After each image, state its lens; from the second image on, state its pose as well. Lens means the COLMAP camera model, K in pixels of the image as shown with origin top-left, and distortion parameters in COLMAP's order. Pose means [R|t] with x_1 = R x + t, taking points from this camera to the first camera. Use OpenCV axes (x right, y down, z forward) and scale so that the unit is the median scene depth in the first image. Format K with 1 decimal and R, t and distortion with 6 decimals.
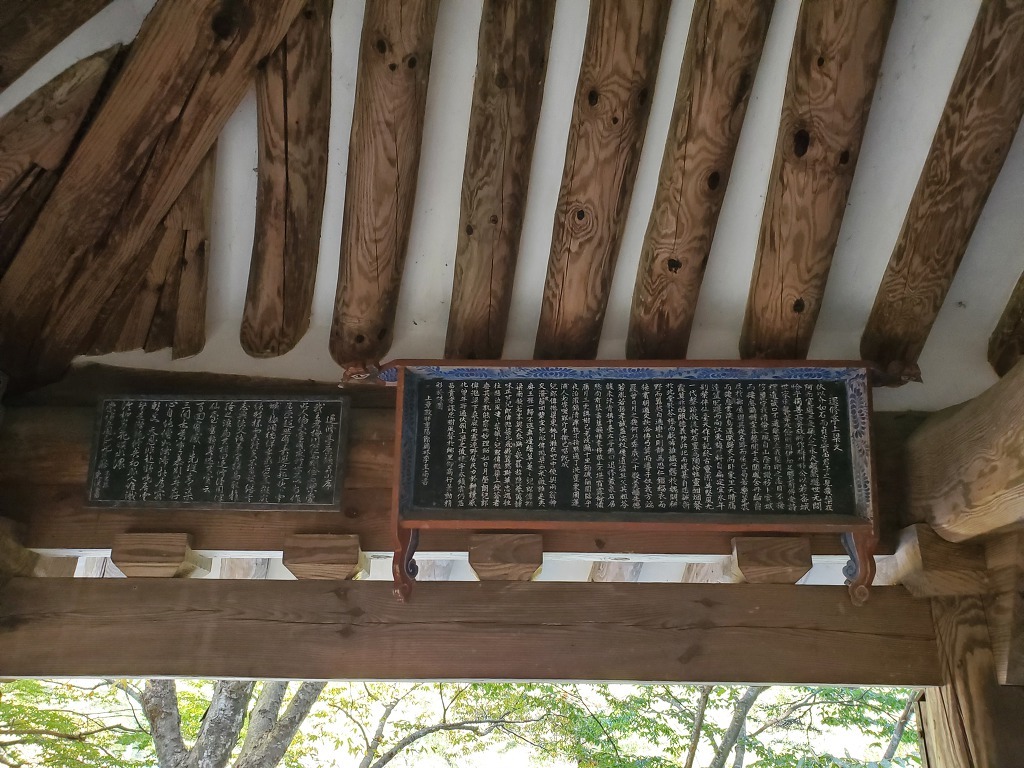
lens RADIAL K [[773.2, 0, 512.0], [0, 773.2, 384.0], [0, 0, 1]] dist [0.007195, 0.005539]
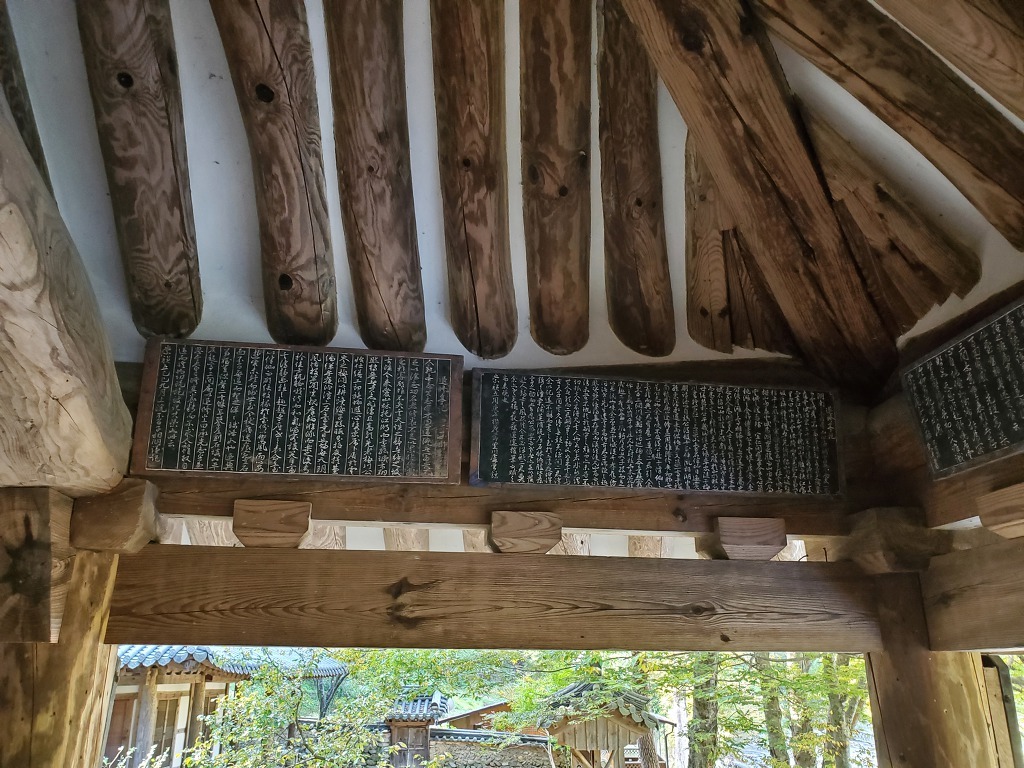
lens RADIAL K [[769.3, 0, 512.0], [0, 769.3, 384.0], [0, 0, 1]] dist [-0.003065, -0.002151]
pose [[0.152194, -0.357924, -0.921264, 0.306333], [0.389319, 0.878471, -0.276982, 0.110891], [0.908442, -0.316511, 0.273045, 0.281223]]
